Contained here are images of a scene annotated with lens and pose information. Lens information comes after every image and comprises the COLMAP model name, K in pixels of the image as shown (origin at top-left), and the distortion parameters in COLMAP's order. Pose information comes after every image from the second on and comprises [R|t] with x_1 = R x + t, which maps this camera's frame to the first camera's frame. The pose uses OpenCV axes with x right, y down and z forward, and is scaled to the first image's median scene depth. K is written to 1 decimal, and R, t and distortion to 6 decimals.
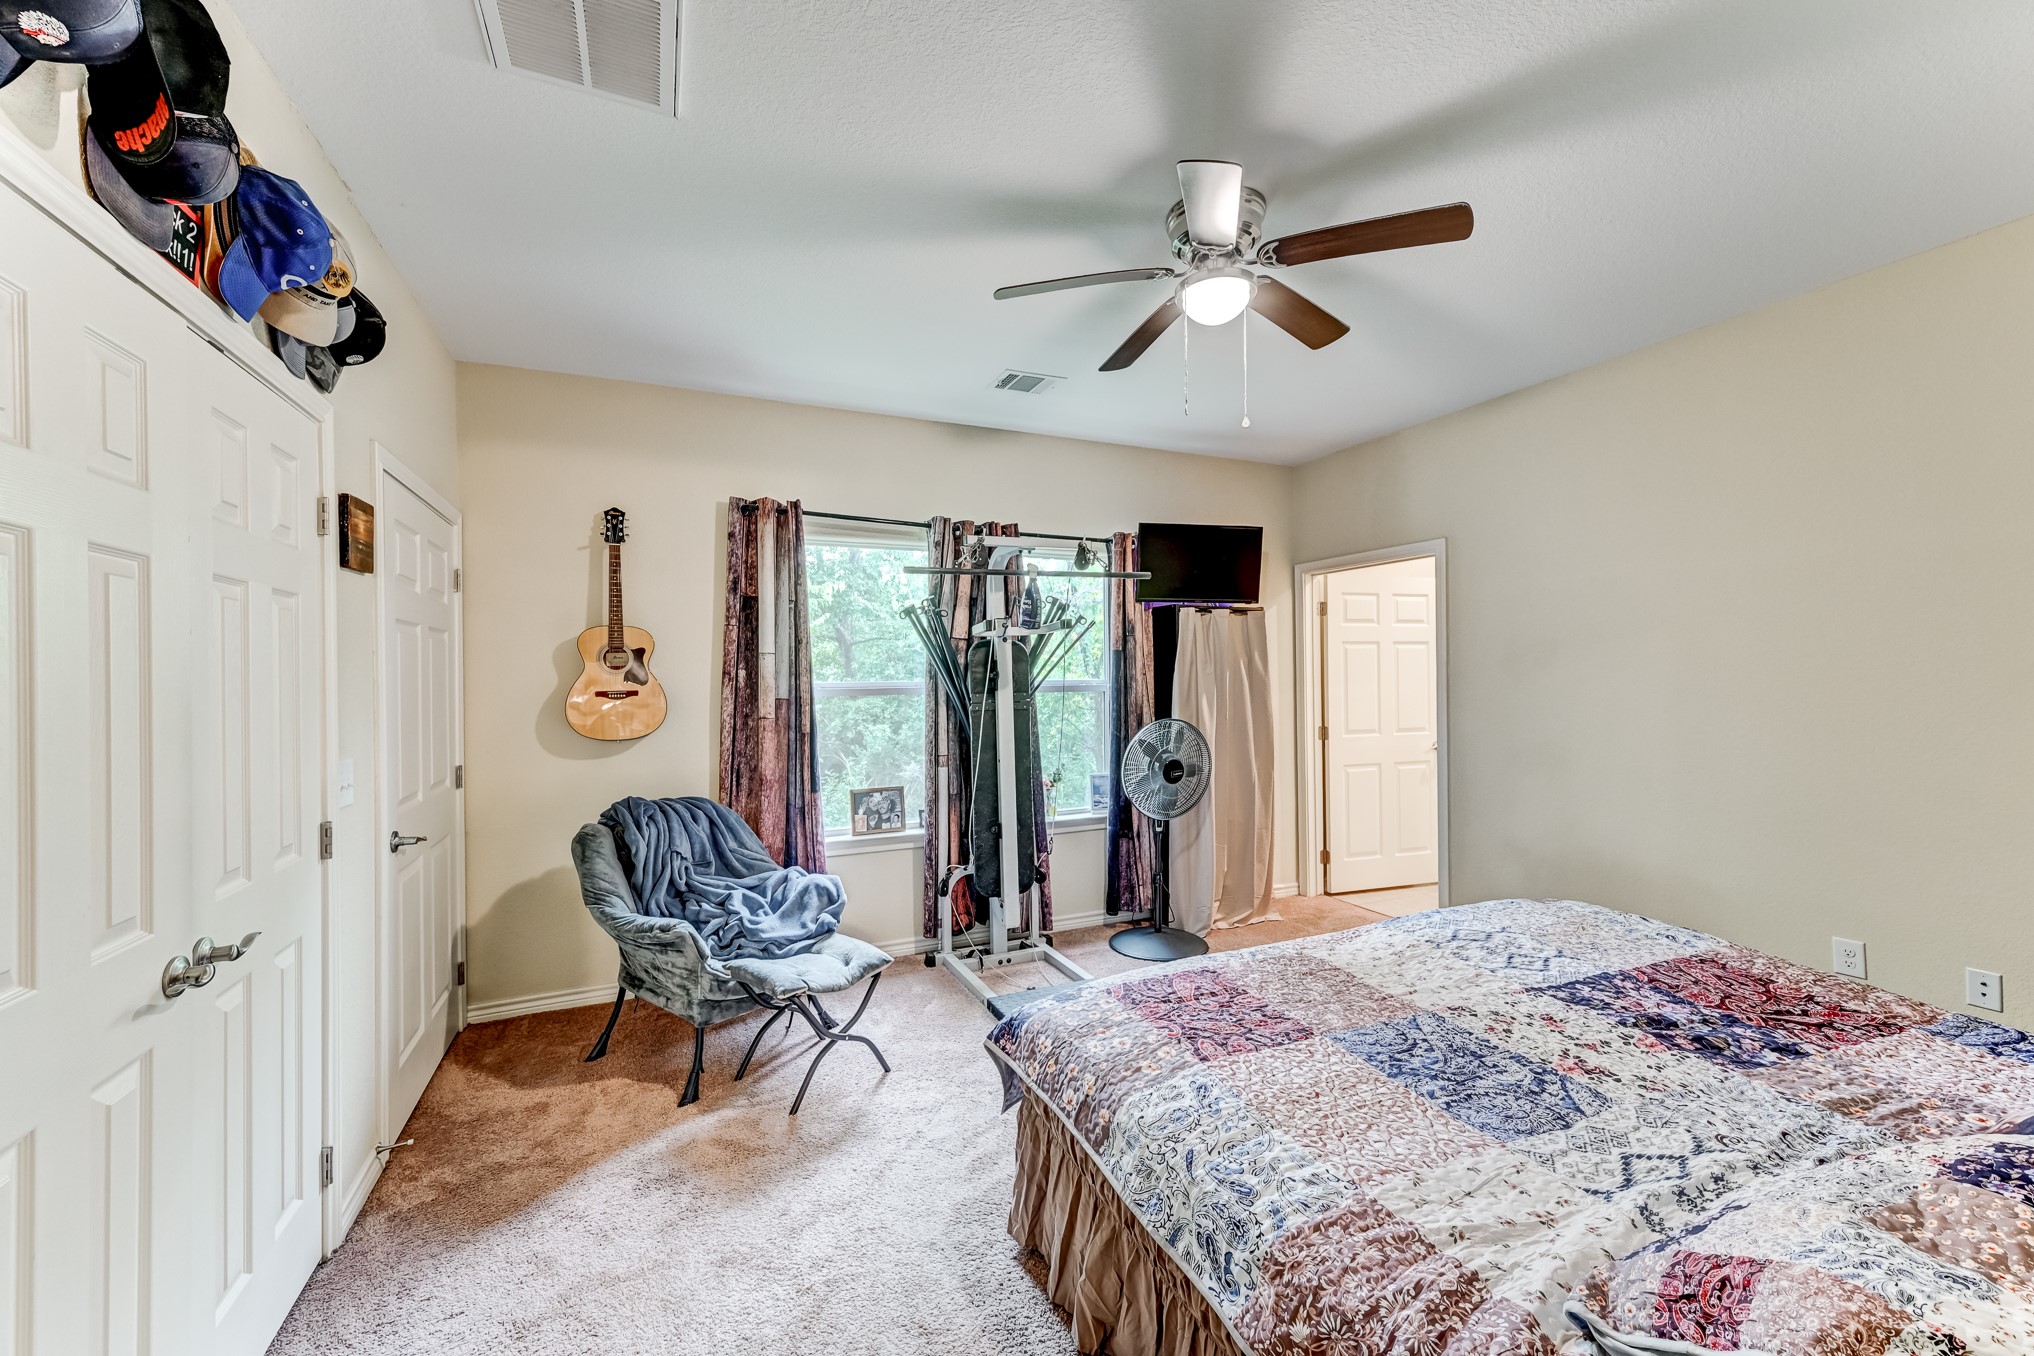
lens RADIAL K [[802.0, 0, 1017.0], [0, 802.0, 678.0], [0, 0, 1]] dist [0.011074, -0.000105]
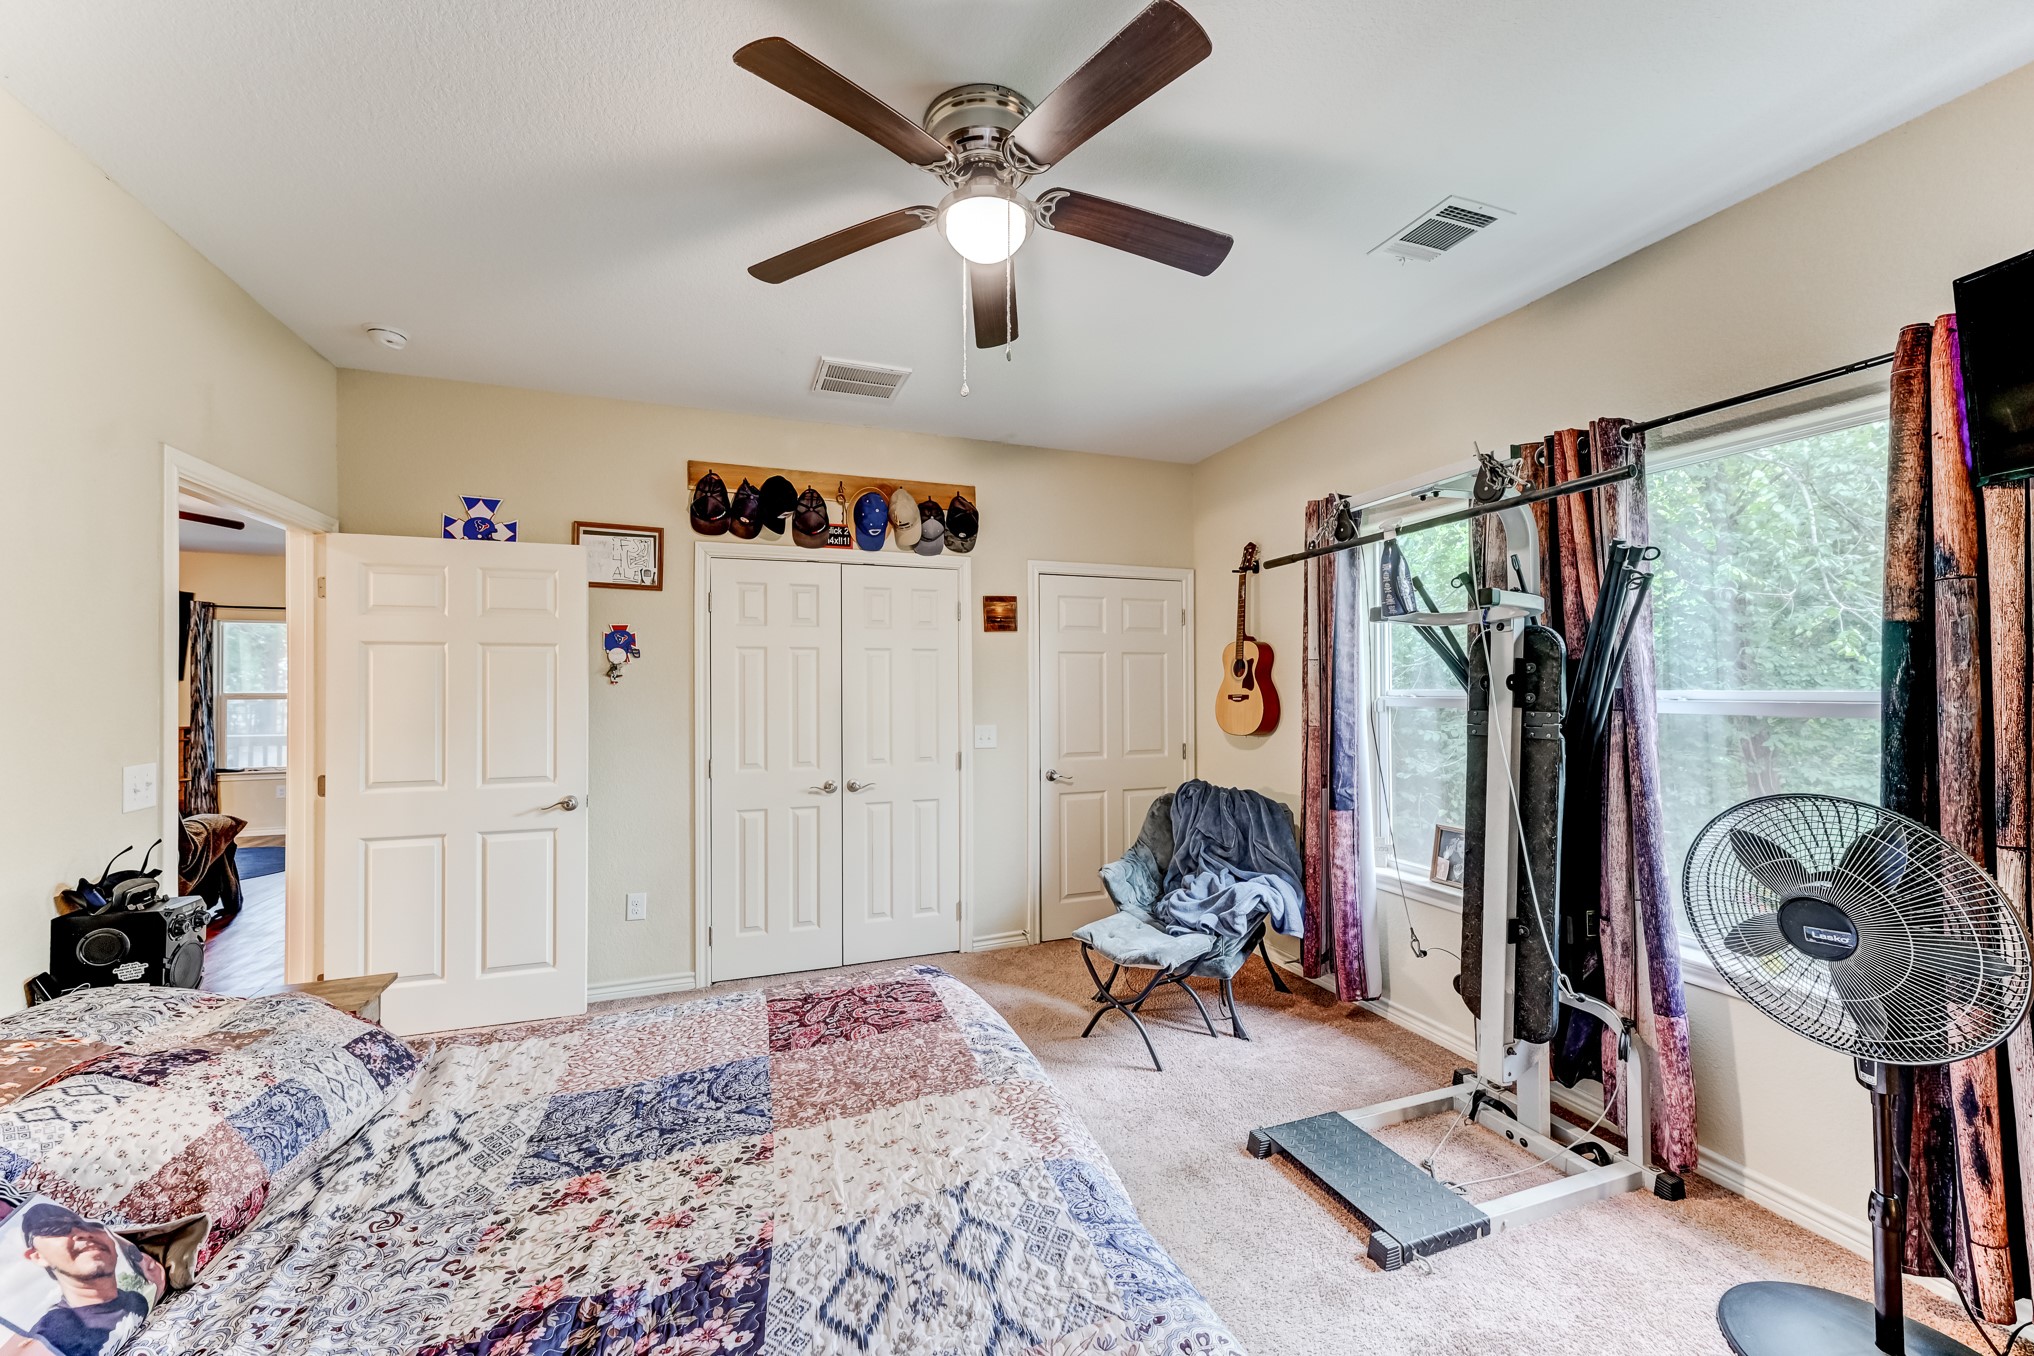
lens RADIAL K [[802.0, 0, 1017.0], [0, 802.0, 678.0], [0, 0, 1]] dist [0.011074, -0.000105]
pose [[-0.076651, -0.000763, -0.997058, 1.378023], [0.006241, 0.999980, -0.001245, -0.018394], [0.997038, -0.006318, -0.076645, 1.415434]]
